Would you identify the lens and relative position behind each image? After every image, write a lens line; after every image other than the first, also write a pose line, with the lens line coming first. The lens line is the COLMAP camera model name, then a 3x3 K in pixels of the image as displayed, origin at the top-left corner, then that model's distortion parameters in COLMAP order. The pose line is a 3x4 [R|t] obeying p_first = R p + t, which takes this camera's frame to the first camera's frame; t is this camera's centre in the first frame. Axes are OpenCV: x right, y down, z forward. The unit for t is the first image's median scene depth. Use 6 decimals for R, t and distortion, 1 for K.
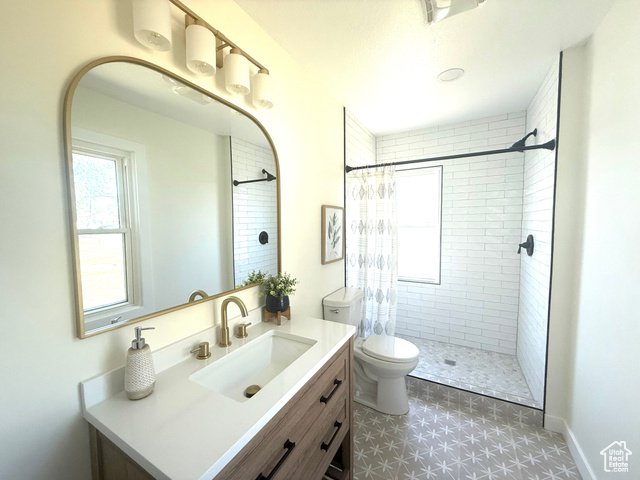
lens RADIAL K [[256.0, 0, 319.4], [0, 256.0, 239.4], [0, 0, 1]] dist [0.000806, 0.000168]
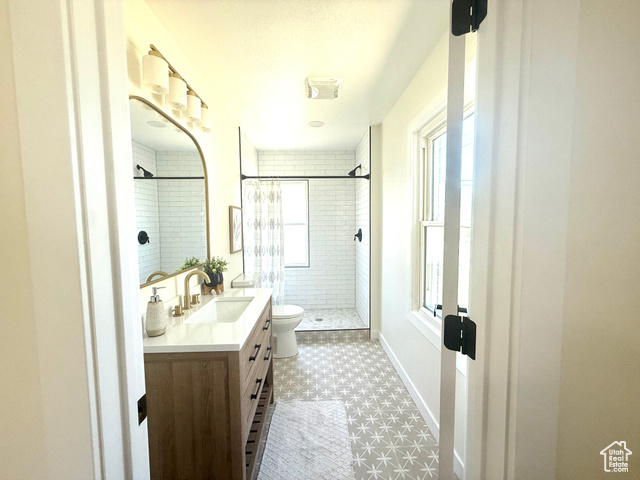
lens RADIAL K [[256.0, 0, 320.4], [0, 256.0, 240.0], [0, 0, 1]] dist [0.000806, 0.000168]
pose [[0.855370, -0.033455, 0.516936, -0.243768], [0.036554, 0.999323, 0.004189, 0.039759], [-0.516726, 0.015312, 0.856014, -0.272556]]
